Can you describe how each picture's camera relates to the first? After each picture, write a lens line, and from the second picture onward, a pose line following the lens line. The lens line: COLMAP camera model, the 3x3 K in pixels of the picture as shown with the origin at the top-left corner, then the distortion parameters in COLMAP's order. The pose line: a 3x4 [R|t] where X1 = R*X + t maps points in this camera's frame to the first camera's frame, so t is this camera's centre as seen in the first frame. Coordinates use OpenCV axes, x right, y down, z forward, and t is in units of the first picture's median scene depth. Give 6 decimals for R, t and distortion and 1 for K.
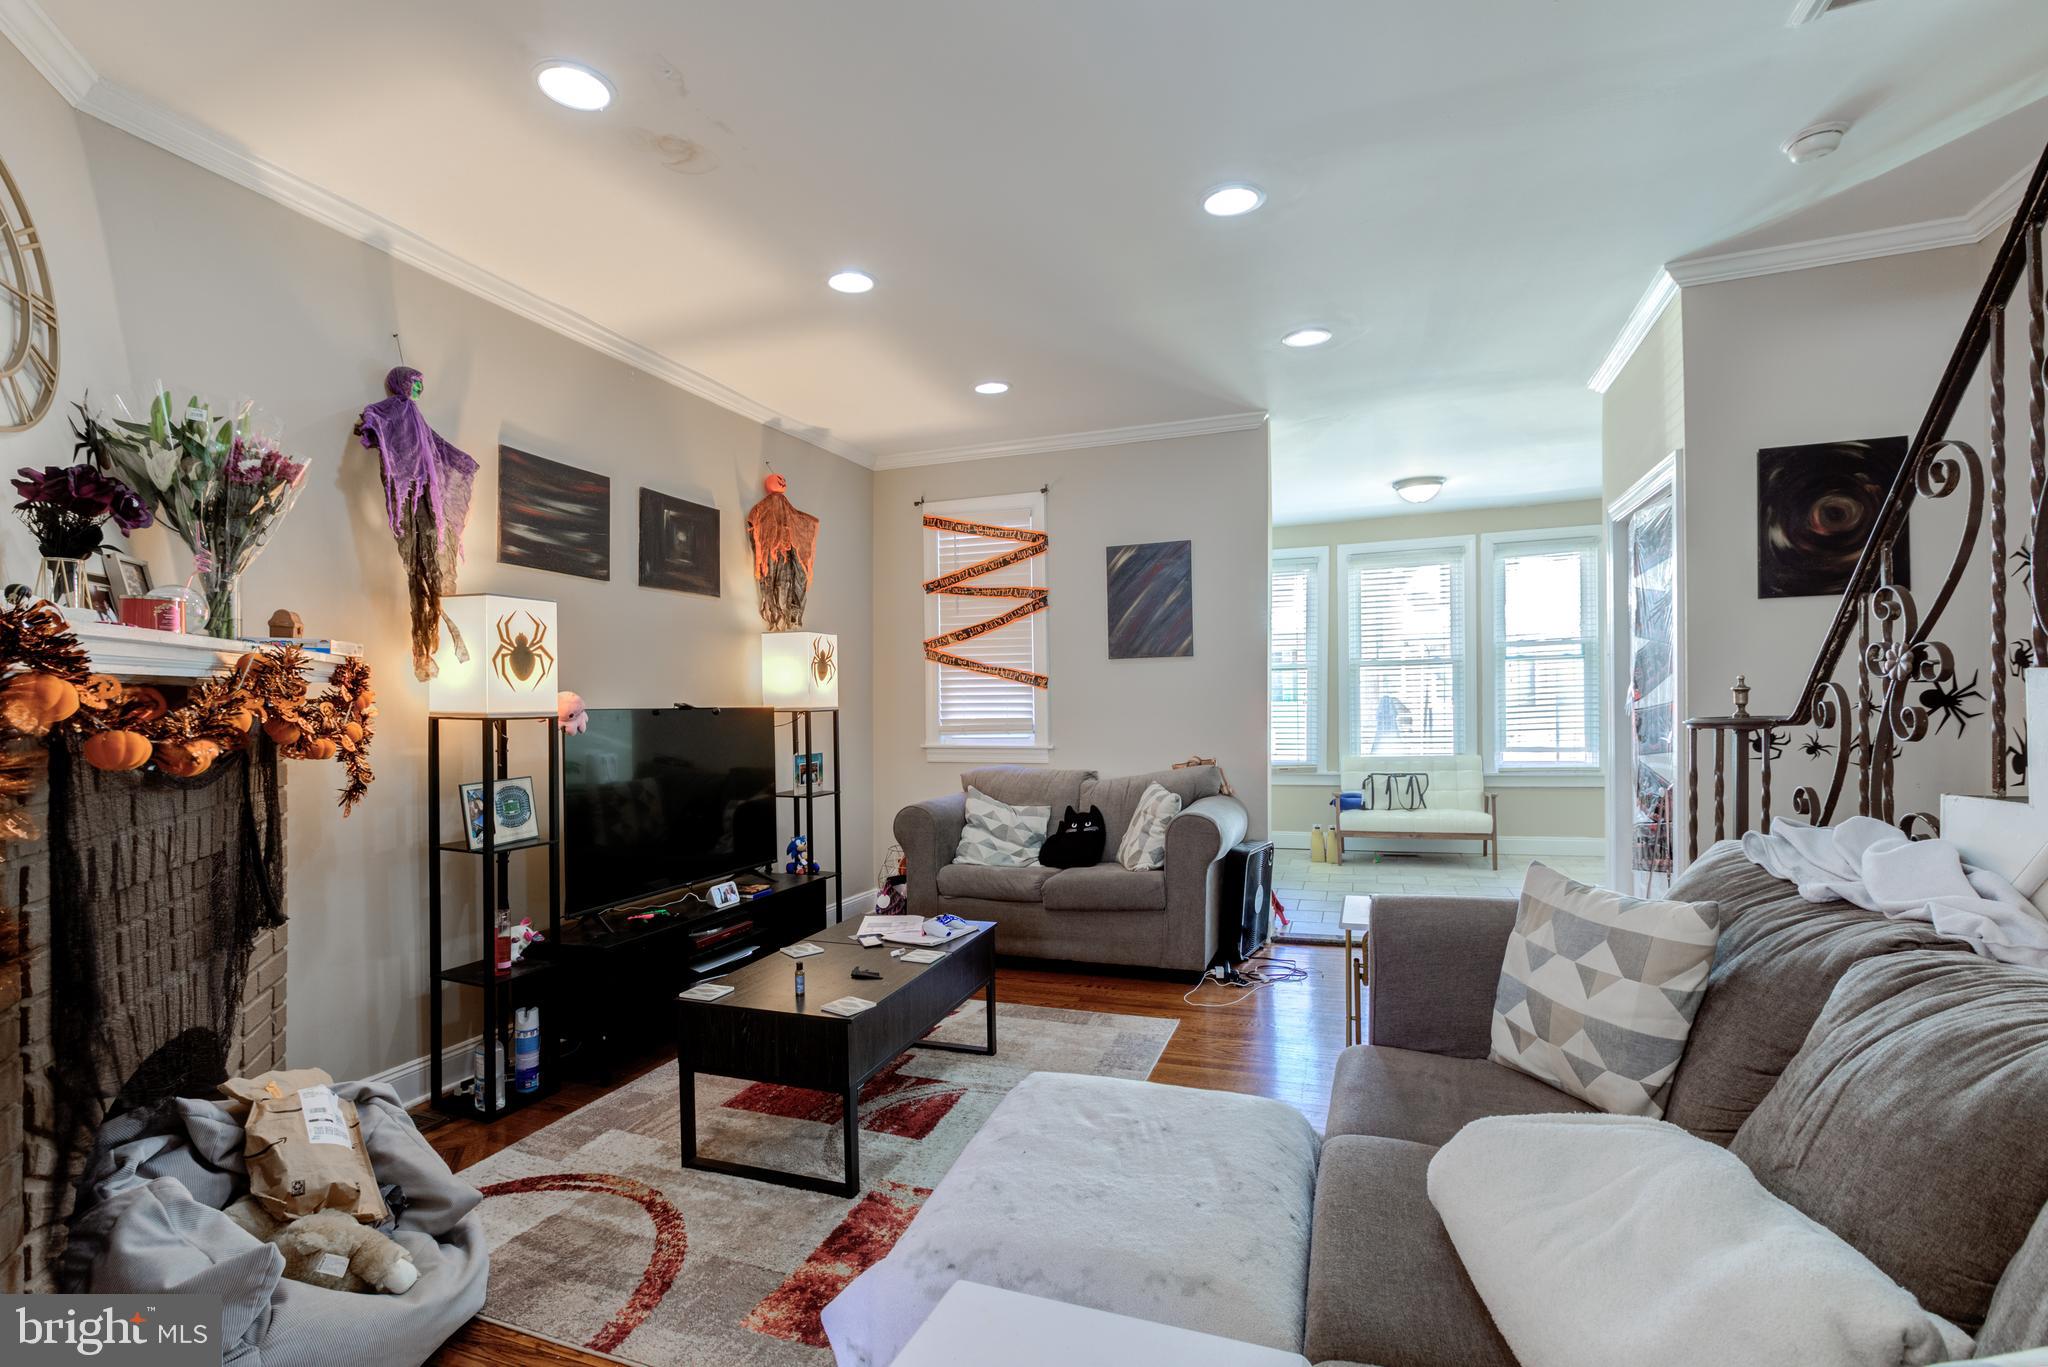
lens RADIAL K [[954.6, 0, 995.6], [0, 954.6, 741.8], [0, 0, 1]] dist [-0.006039, 0.004728]
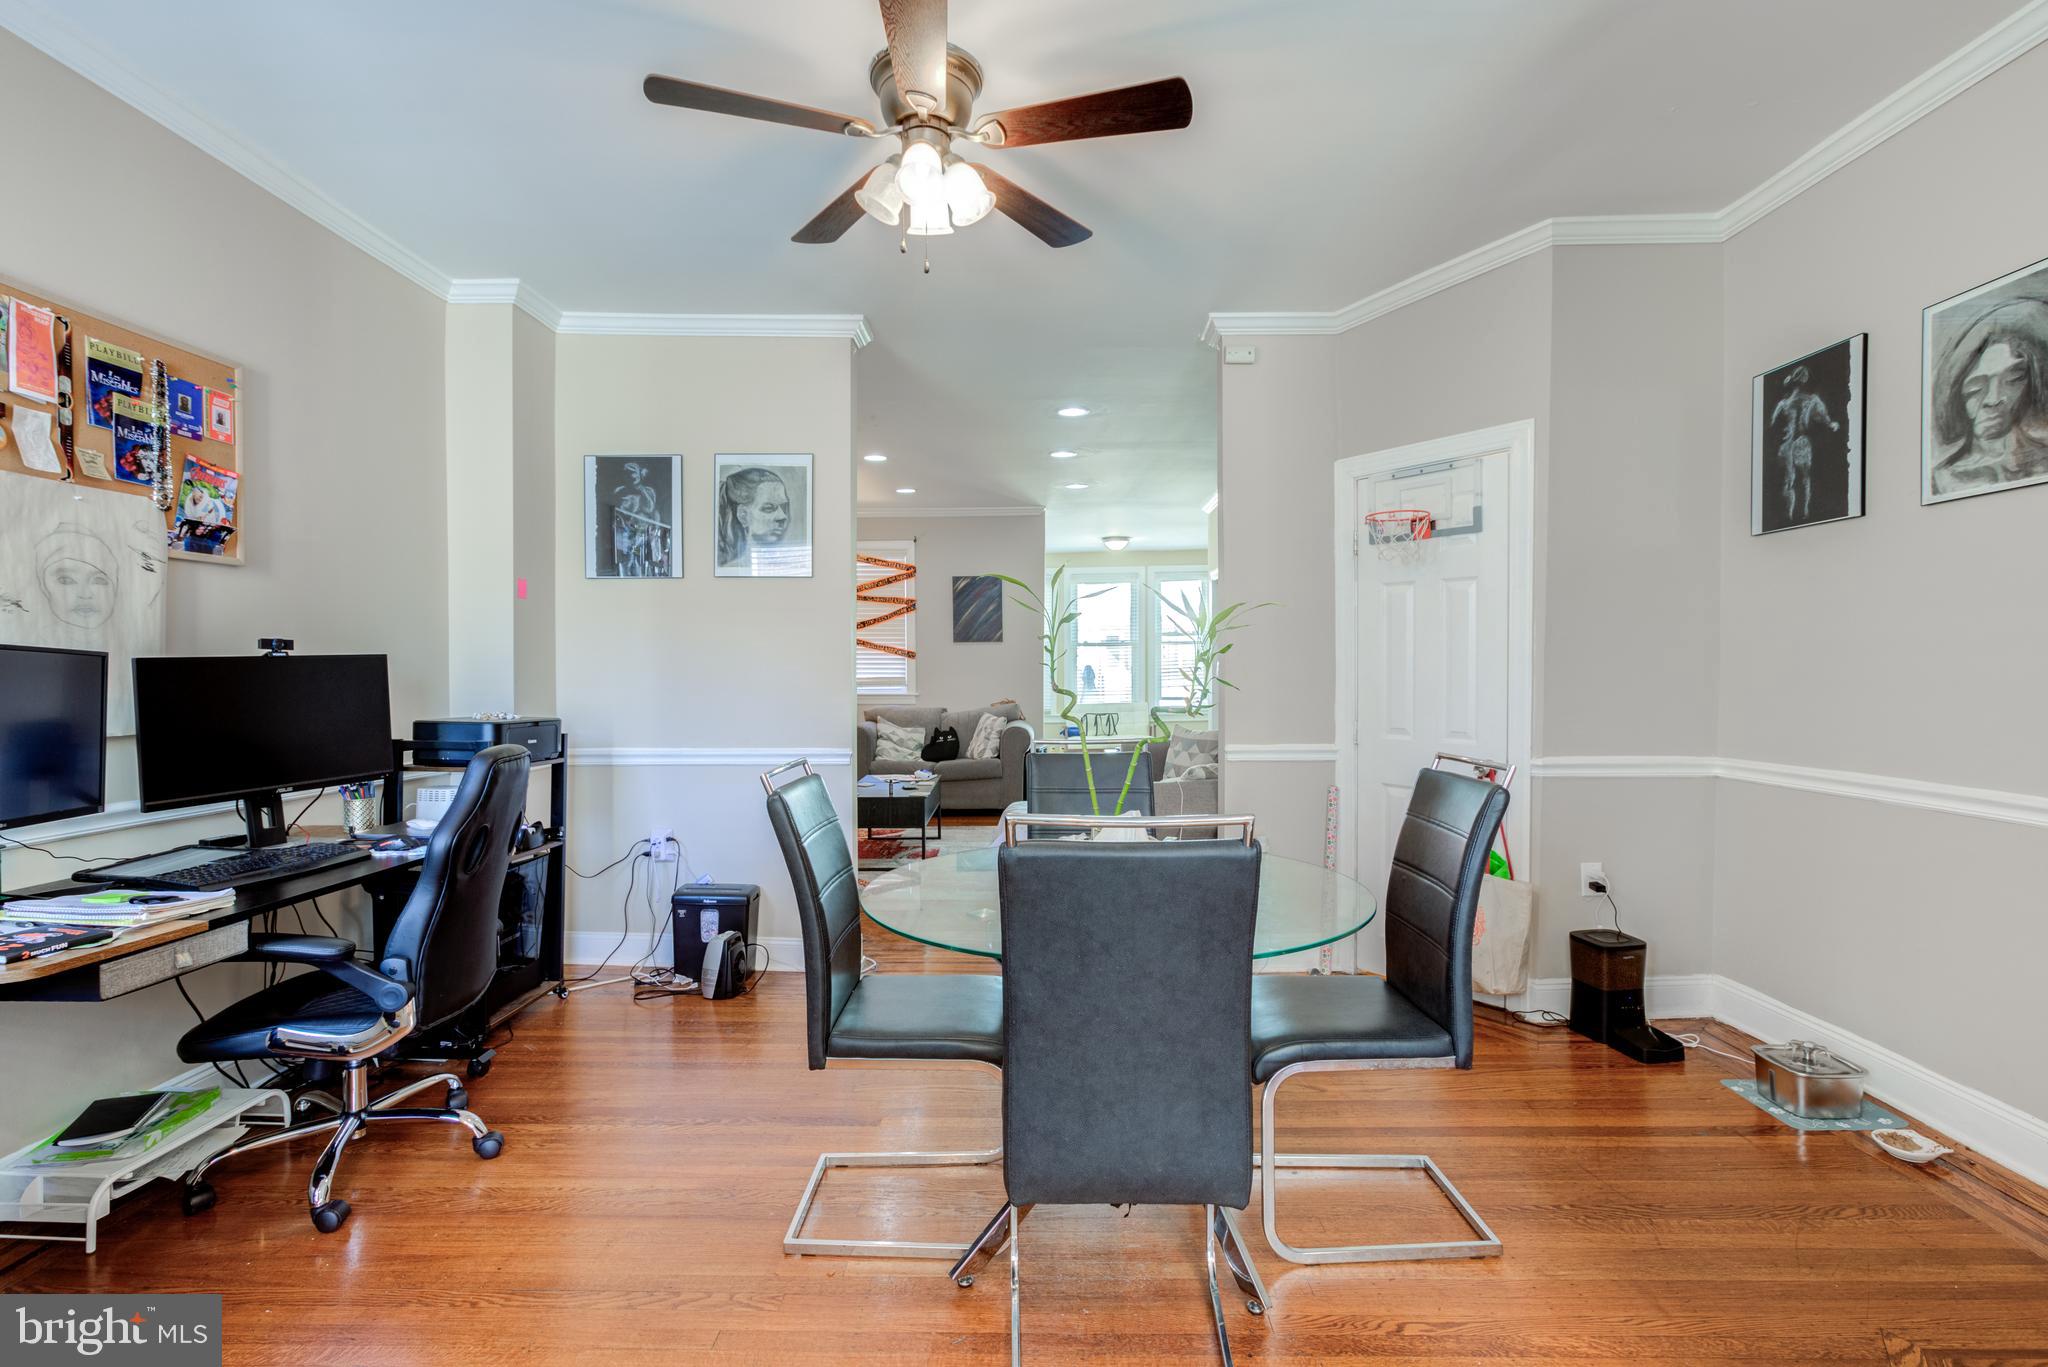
lens RADIAL K [[1001.4, 0, 980.4], [0, 1001.4, 679.2], [0, 0, 1]] dist [0.000576, 0.001342]
pose [[0.958911, 0.007827, 0.283600, -0.455107], [0.000678, 0.999553, -0.029879, 0.042542], [-0.283707, 0.028844, 0.958477, -0.960381]]
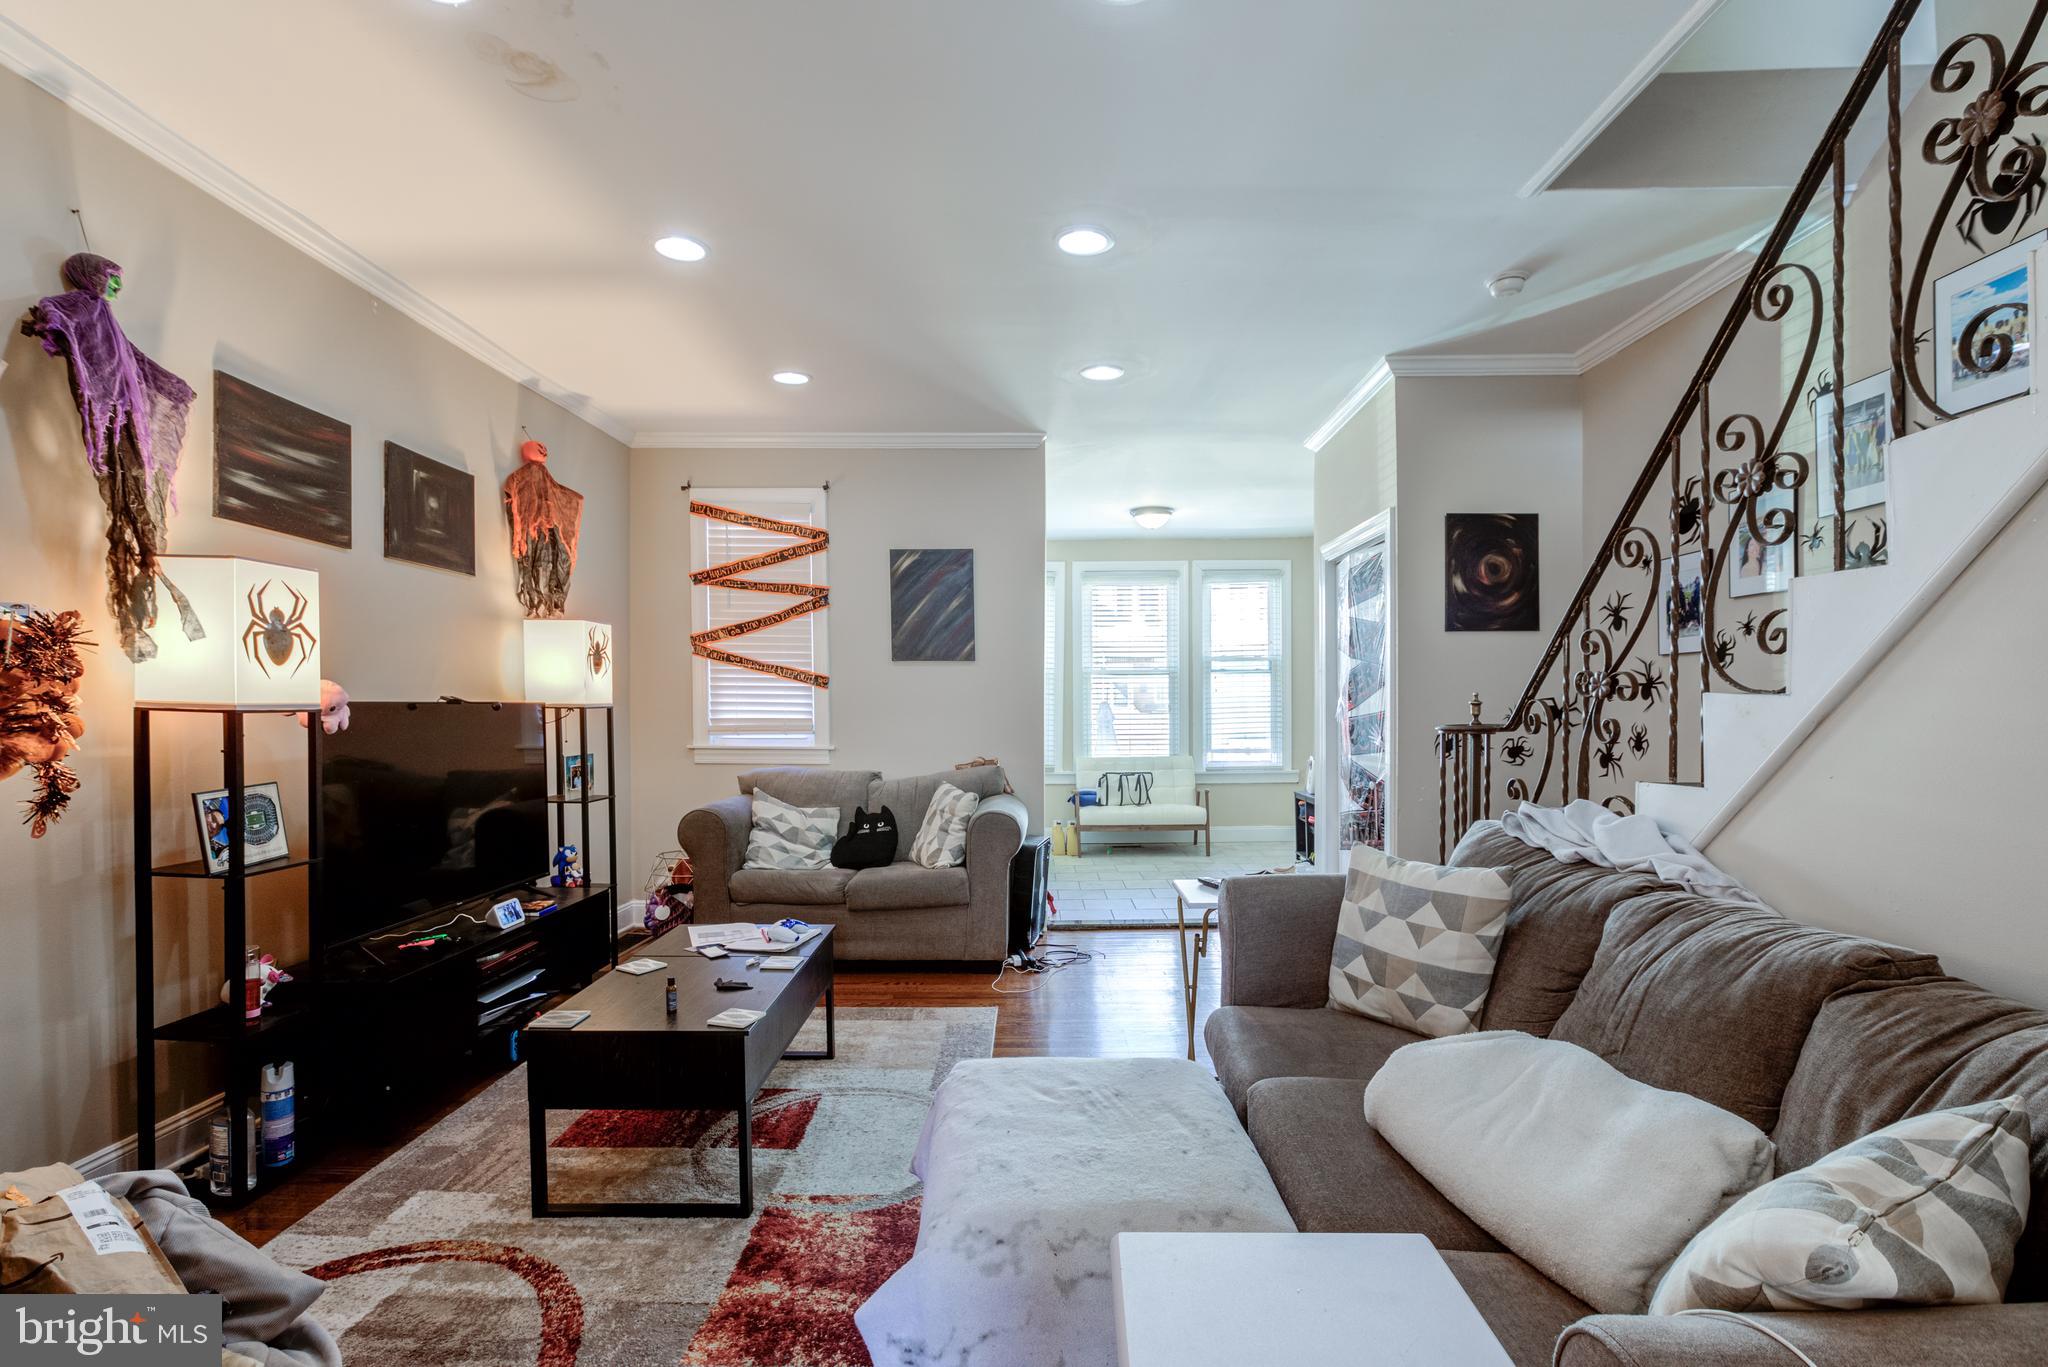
lens RADIAL K [[954.6, 0, 1026.9], [0, 954.6, 750.9], [0, 0, 1]] dist [-0.002363, 0.001790]
pose [[0.936625, 0.000289, 0.350334, -0.136286], [-0.003015, 0.999969, 0.007234, 0.001127], [-0.350321, -0.007832, 0.936597, 0.004028]]
